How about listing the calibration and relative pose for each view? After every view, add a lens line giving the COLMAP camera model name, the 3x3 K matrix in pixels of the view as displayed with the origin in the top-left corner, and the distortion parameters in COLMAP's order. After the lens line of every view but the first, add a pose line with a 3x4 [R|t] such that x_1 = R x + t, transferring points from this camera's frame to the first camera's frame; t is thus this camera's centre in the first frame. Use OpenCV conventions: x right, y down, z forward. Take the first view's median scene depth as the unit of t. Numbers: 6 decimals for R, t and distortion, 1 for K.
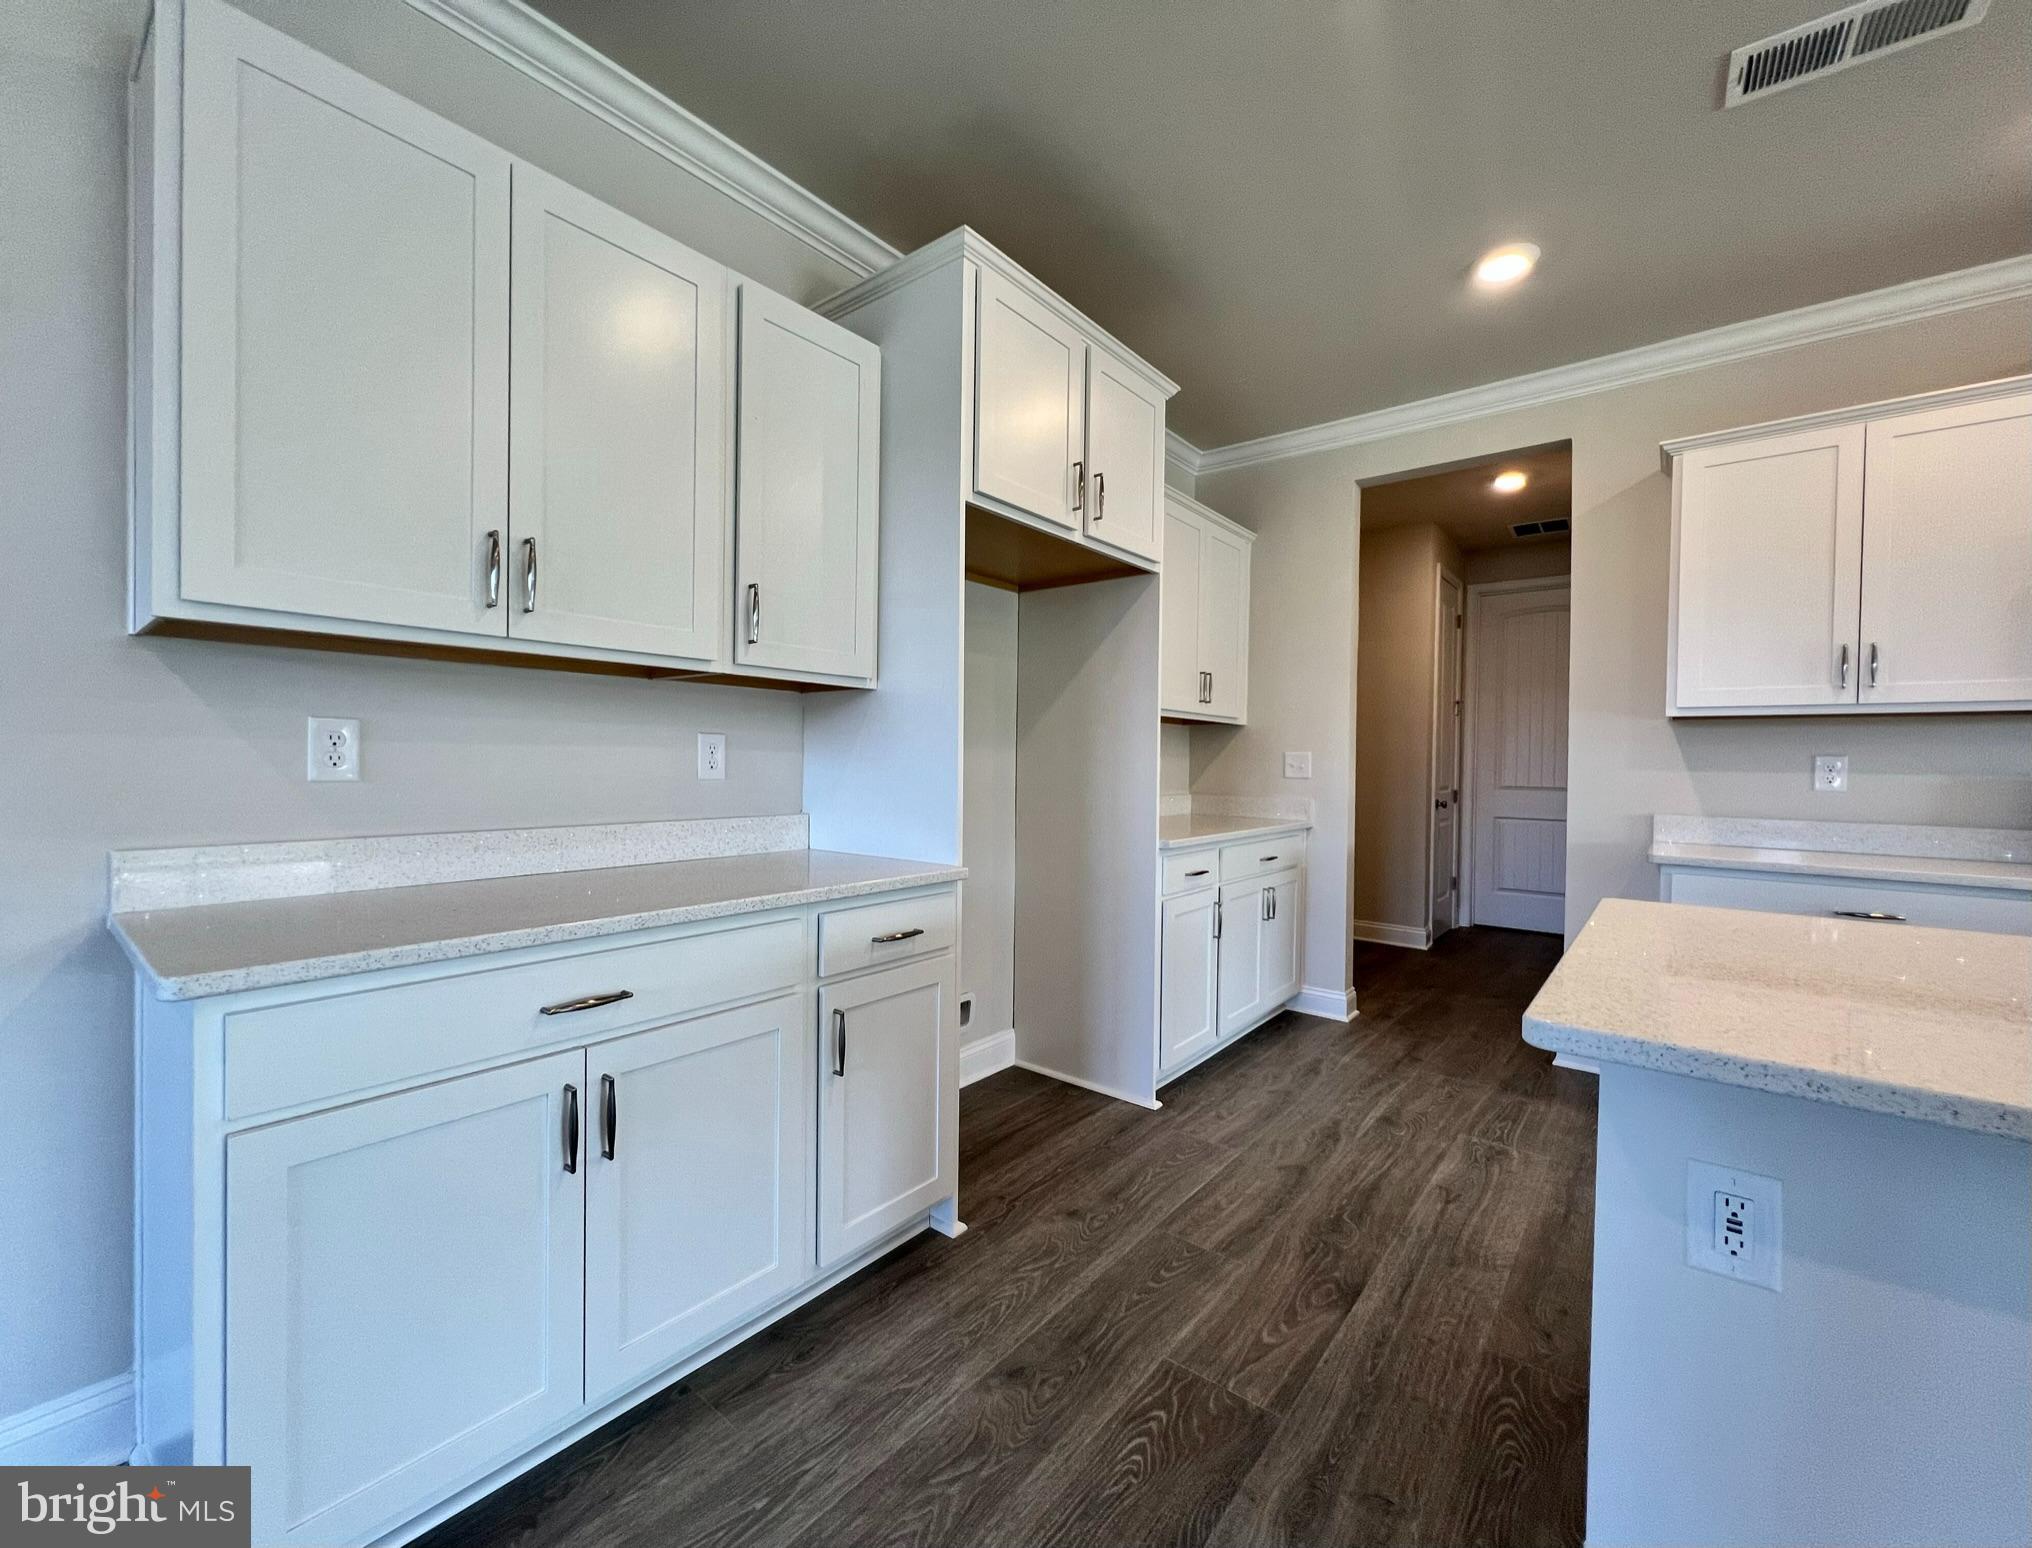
lens RADIAL K [[831.0, 0, 1005.3], [0, 831.0, 770.9], [0, 0, 1]] dist [-0.000351, 0.000104]
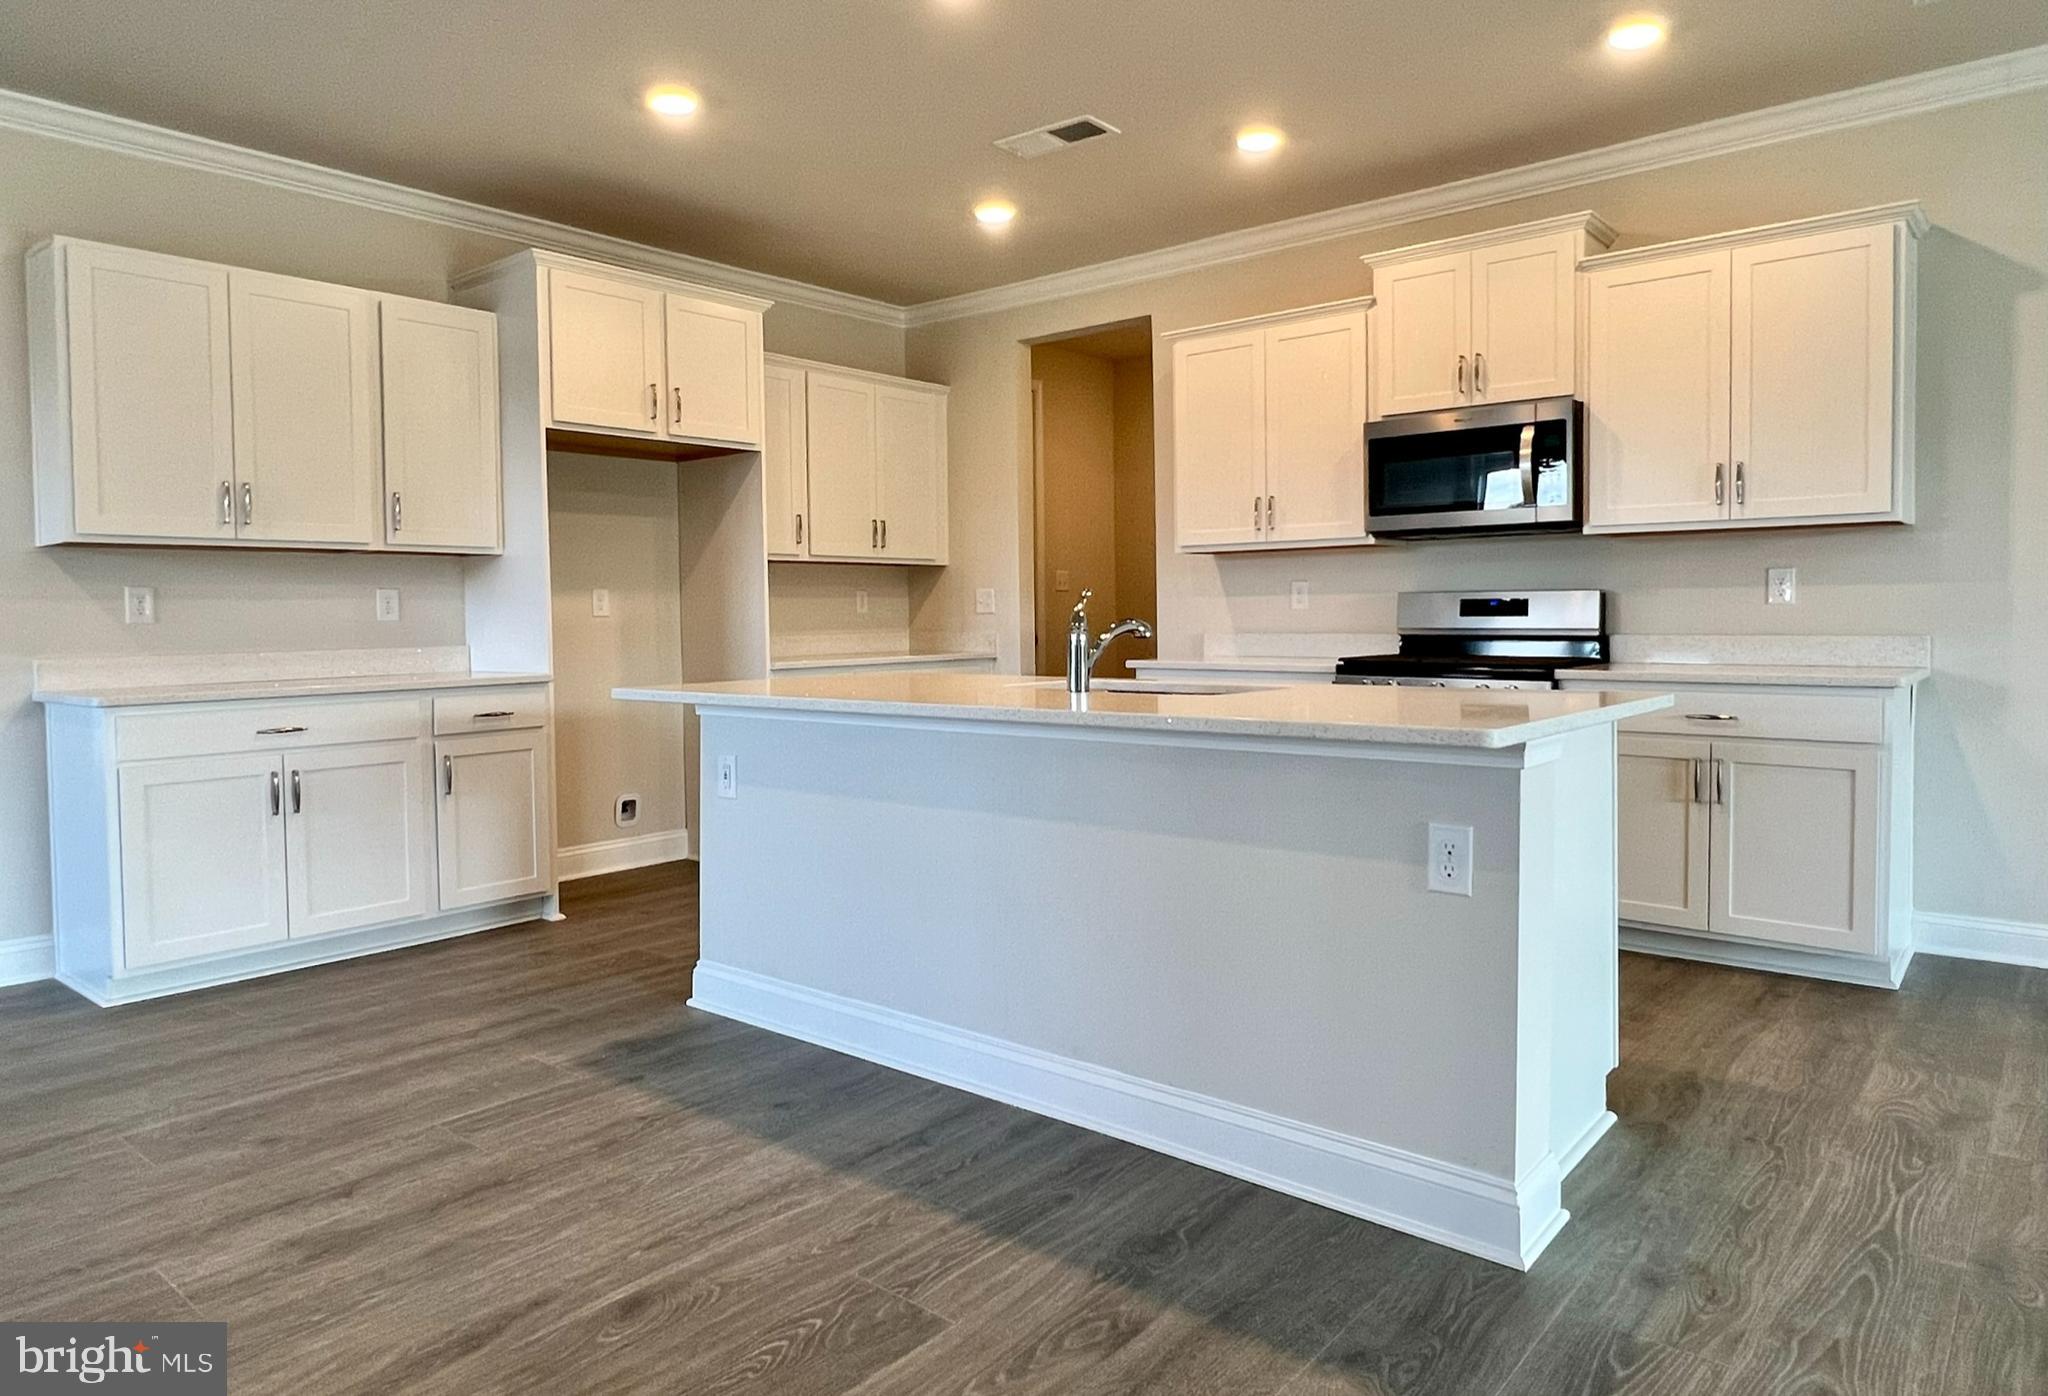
lens RADIAL K [[1261.6, 0, 1040.4], [0, 1261.6, 651.0], [0, 0, 1]] dist [-0.004882, -0.004774]
pose [[0.999596, -0.028016, -0.004870, 0.829347], [0.028097, 0.999455, 0.017318, 0.059047], [0.004382, -0.017448, 0.999838, -1.242407]]
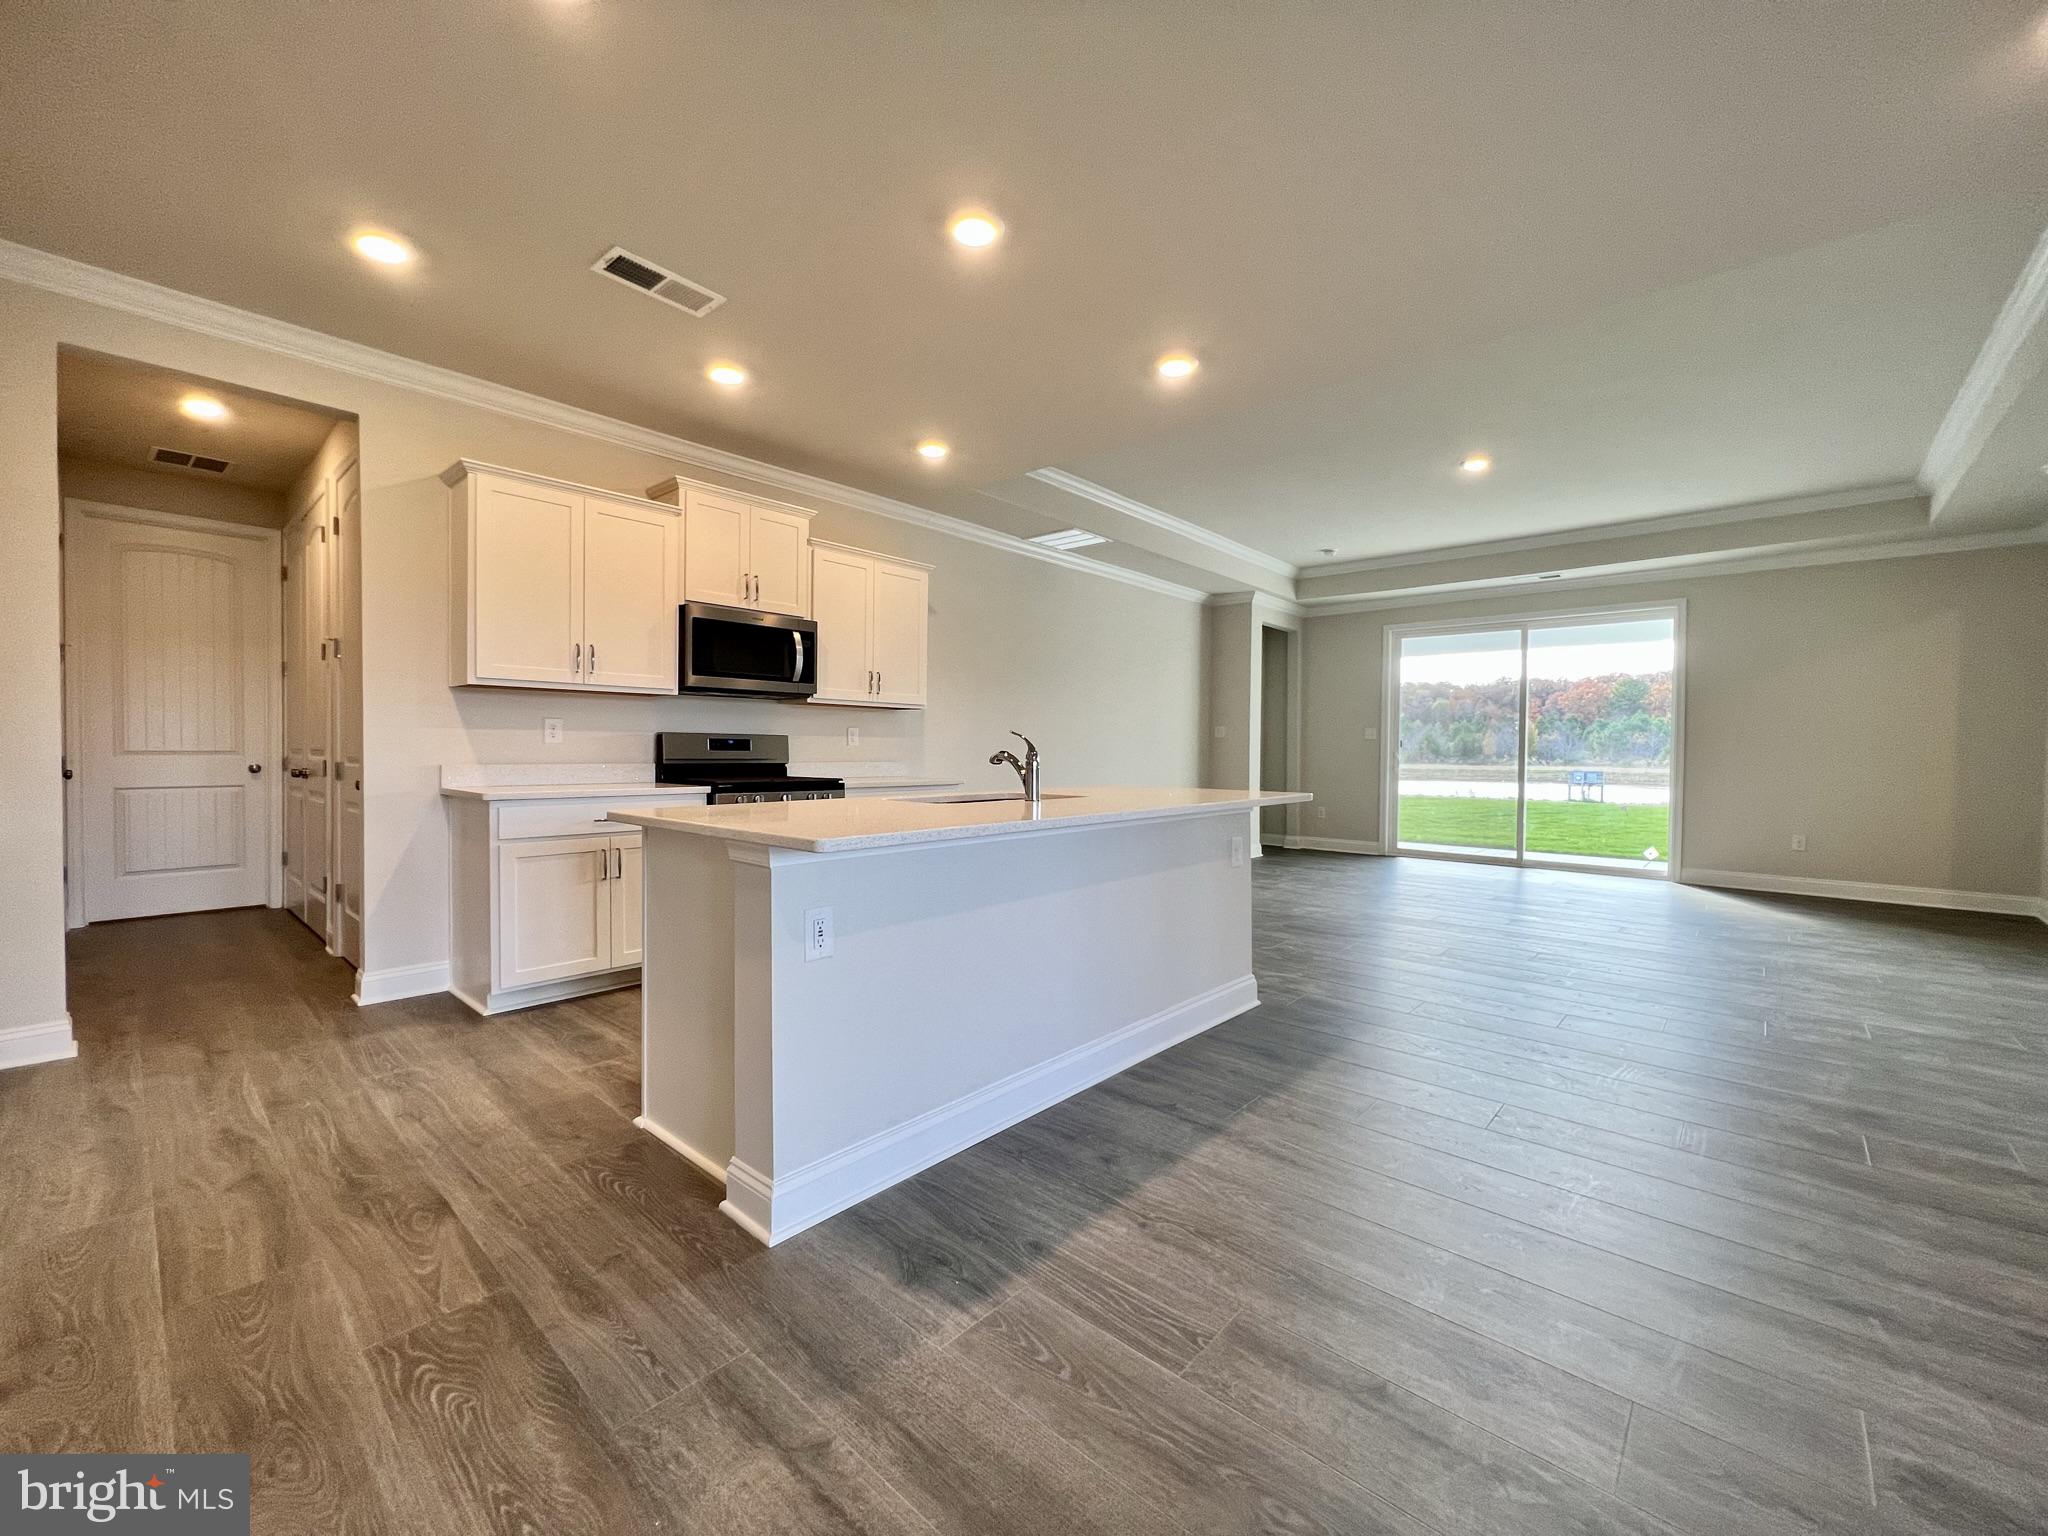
lens RADIAL K [[820.2, 0, 1007.0], [0, 820.2, 760.9], [0, 0, 1]] dist [0.000289, -0.000164]
pose [[0.058740, -0.030257, 0.997815, -0.517338], [0.005118, 0.999537, 0.030008, 0.023001], [-0.998260, 0.003345, 0.058868, 0.181486]]
